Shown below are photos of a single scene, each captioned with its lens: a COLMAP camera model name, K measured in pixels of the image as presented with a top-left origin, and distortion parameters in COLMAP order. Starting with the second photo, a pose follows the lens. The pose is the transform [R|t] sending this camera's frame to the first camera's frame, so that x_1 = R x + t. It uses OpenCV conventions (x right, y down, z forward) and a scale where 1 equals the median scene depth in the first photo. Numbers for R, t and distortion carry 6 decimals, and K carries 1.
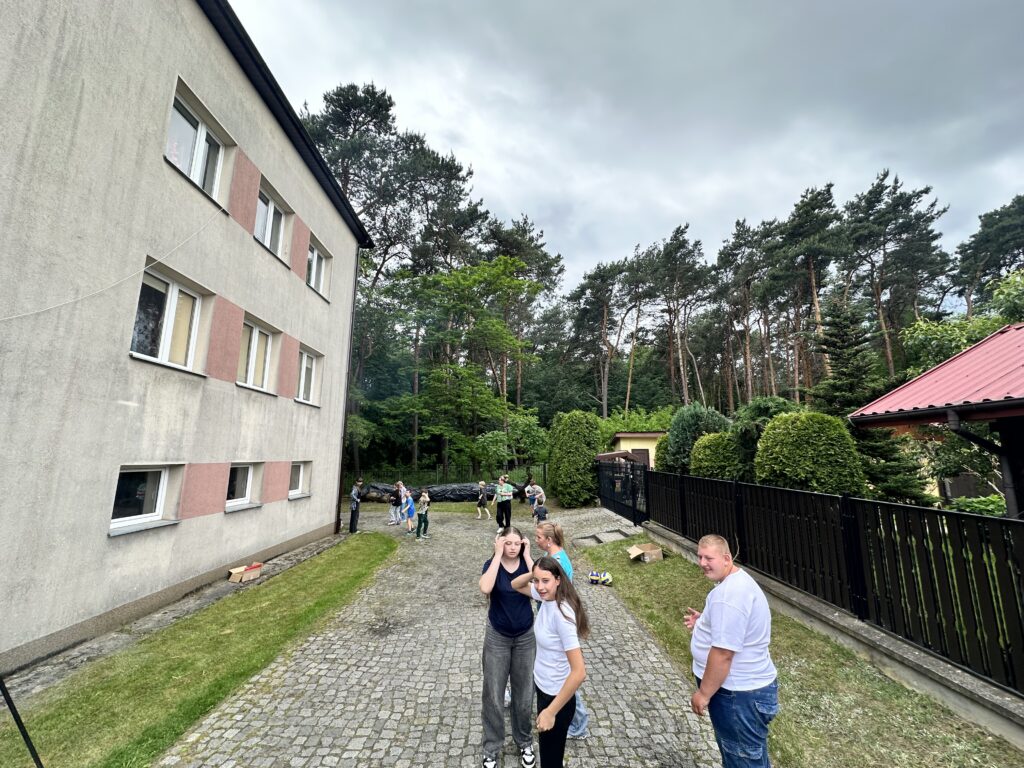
lens RADIAL K [[405.2, 0, 512.0], [0, 405.2, 384.0], [0, 0, 1]] dist [-0.001918, 0.000315]
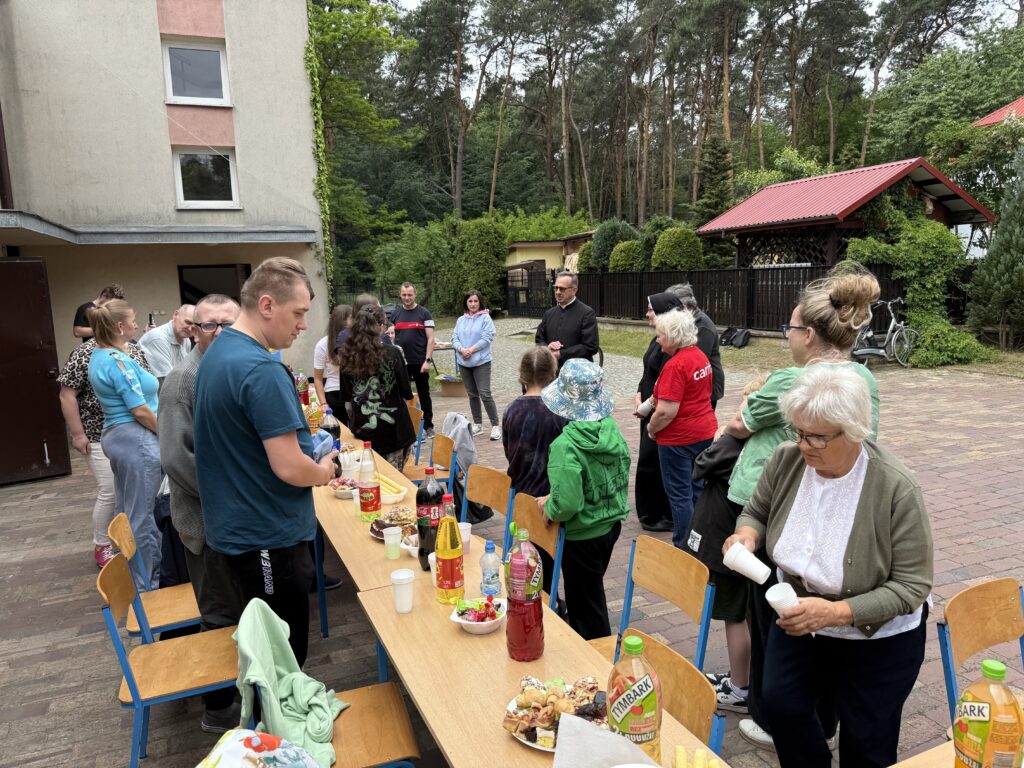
lens RADIAL K [[724.4, 0, 509.0], [0, 724.4, 387.3], [0, 0, 1]] dist [0.061350, -0.079749]
pose [[0.935606, -0.086978, 0.342164, -0.728842], [-0.023771, 0.951458, 0.306858, -0.147974], [-0.352245, -0.295232, 0.888123, -1.146855]]
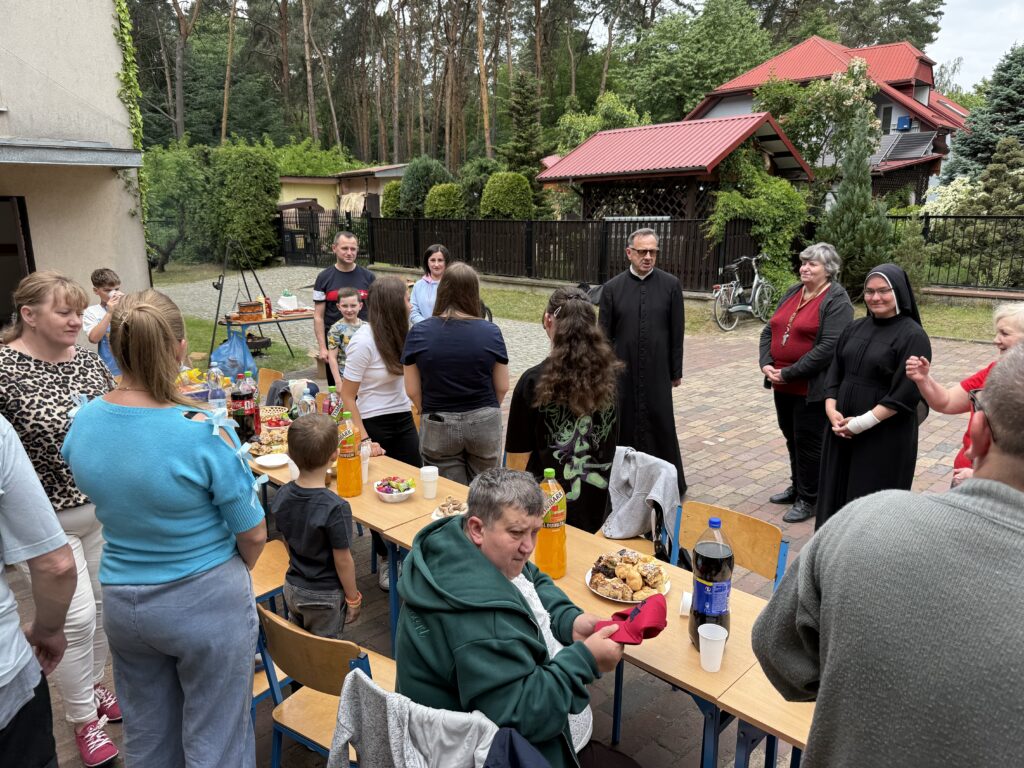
lens RADIAL K [[719.8, 0, 512.0], [0, 719.8, 384.0], [0, 0, 1]] dist [0.170171, -0.342265]
pose [[0.742061, -0.159491, 0.651082, -0.859796], [-0.106432, 0.930929, 0.349348, -0.106106], [-0.661829, -0.328533, 0.673831, -0.820674]]
